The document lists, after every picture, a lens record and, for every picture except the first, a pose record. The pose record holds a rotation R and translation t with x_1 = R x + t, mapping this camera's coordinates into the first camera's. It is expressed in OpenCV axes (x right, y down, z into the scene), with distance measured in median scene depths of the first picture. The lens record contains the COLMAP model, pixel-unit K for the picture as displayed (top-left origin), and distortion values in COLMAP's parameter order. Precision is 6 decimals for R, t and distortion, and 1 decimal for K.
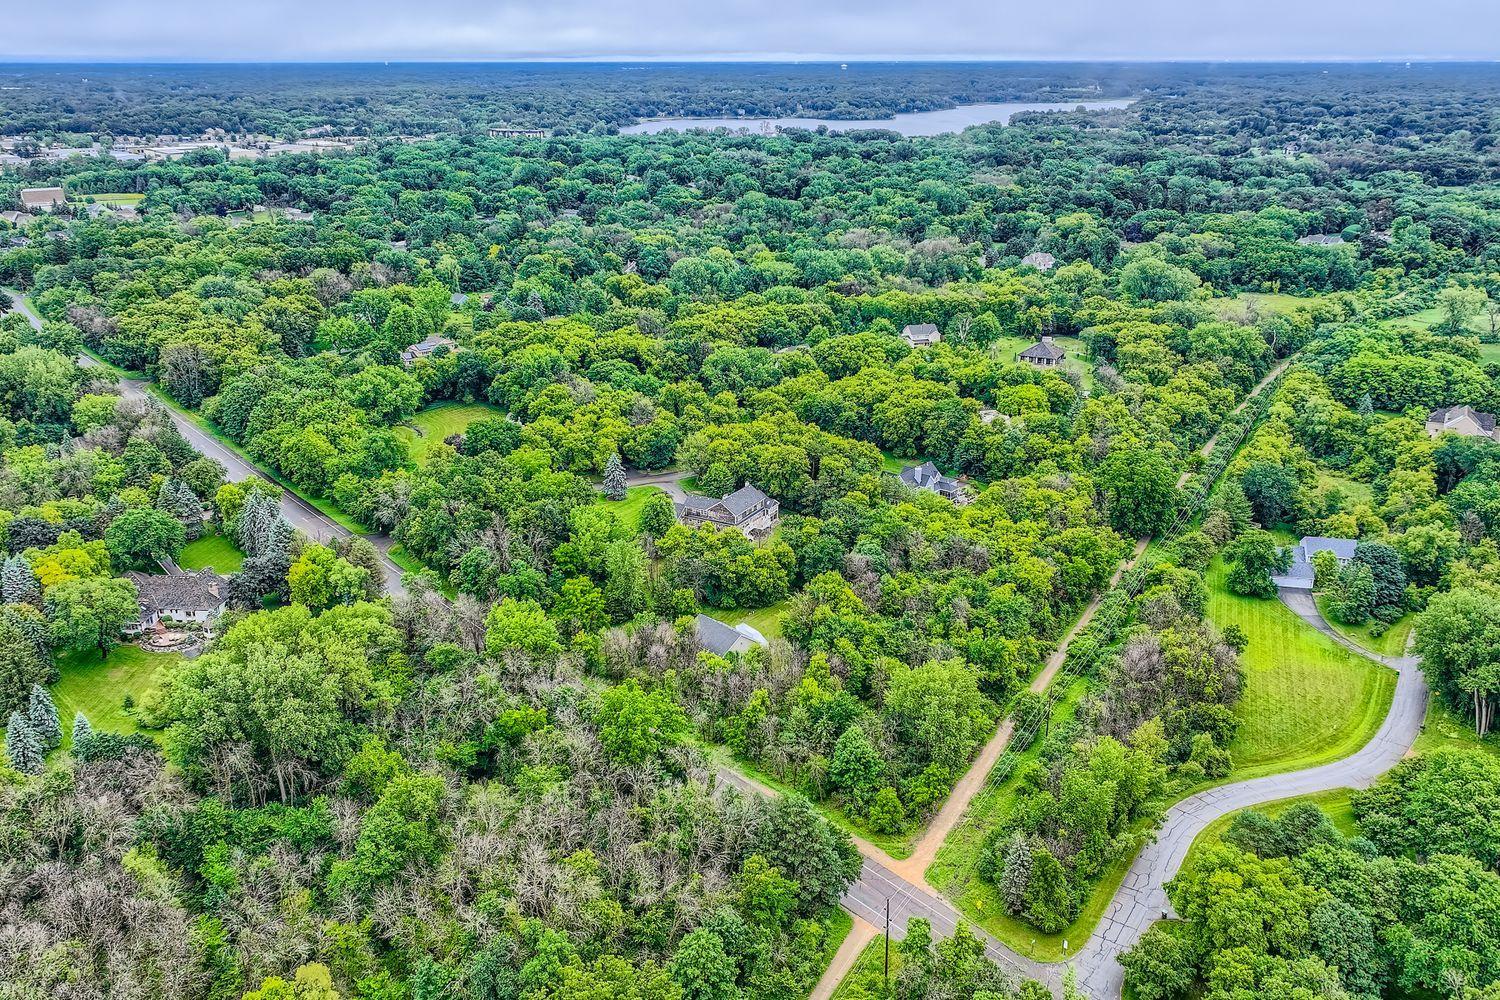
lens RADIAL K [[1227.2, 0, 750.0], [0, 1227.2, 500.0], [0, 0, 1]] dist [-0.002564, -0.009102]
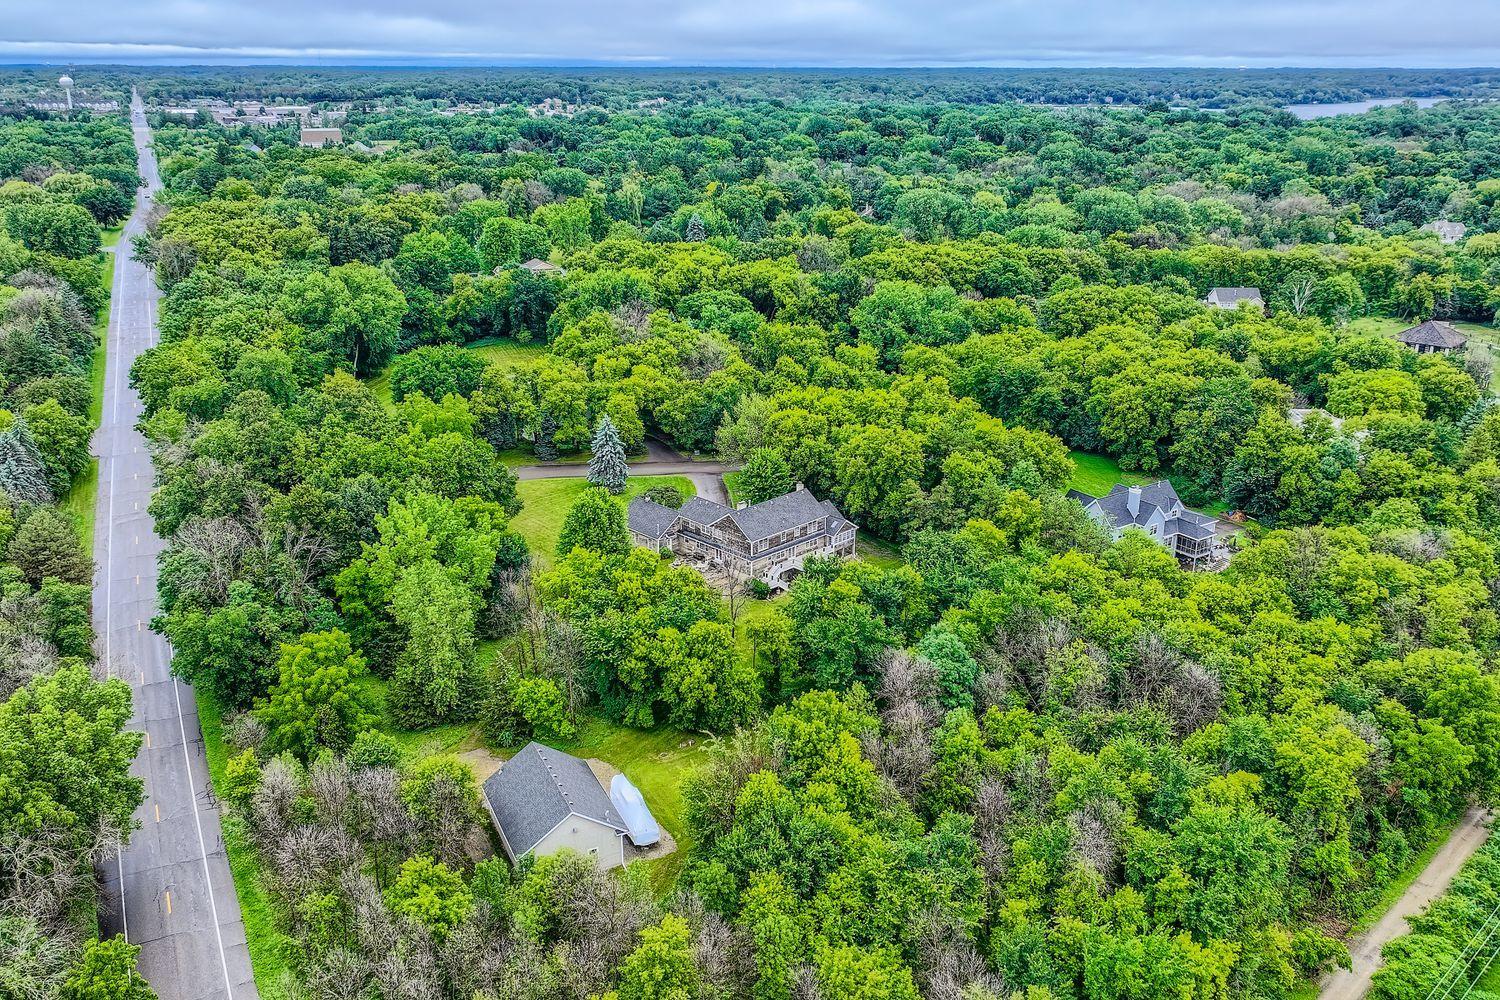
lens RADIAL K [[1227.2, 0, 750.0], [0, 1227.2, 500.0], [0, 0, 1]] dist [-0.002564, -0.009102]
pose [[0.957406, 0.098446, -0.271445, 0.109408], [-0.099517, 0.994987, 0.009853, -0.008893], [0.271055, 0.017580, 0.962403, 0.390980]]
